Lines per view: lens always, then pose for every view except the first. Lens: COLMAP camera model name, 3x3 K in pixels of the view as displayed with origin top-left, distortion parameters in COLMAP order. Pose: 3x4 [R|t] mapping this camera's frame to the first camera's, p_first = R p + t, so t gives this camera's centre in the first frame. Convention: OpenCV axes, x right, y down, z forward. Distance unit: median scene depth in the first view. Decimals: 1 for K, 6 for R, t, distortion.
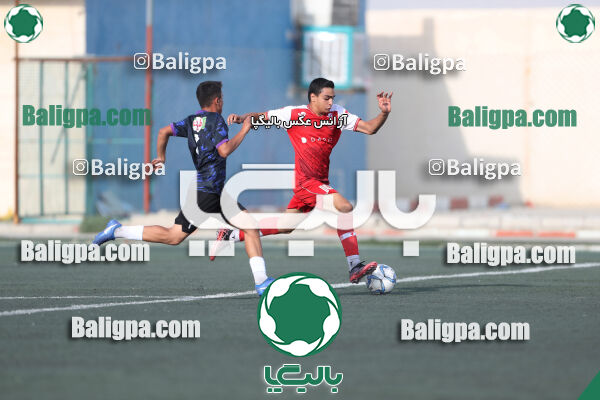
lens RADIAL K [[4413.7, 0, 299.3], [0, 4413.7, 199.5], [0, 0, 1]] dist [0.755721, 0.000000]
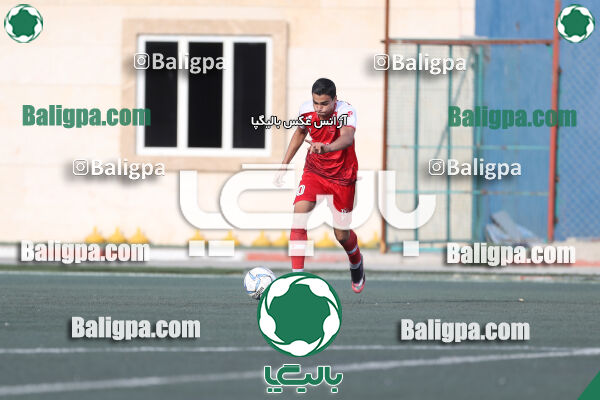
lens RADIAL K [[4413.7, 0, 303.9], [0, 4413.7, 197.5], [0, 0, 1]] dist [0.755721, 0.000000]
pose [[0.996554, 0.014210, -0.081725, -0.014456], [-0.015011, 0.999845, -0.009185, 0.003184], [0.081581, 0.010380, 0.996613, 0.225170]]
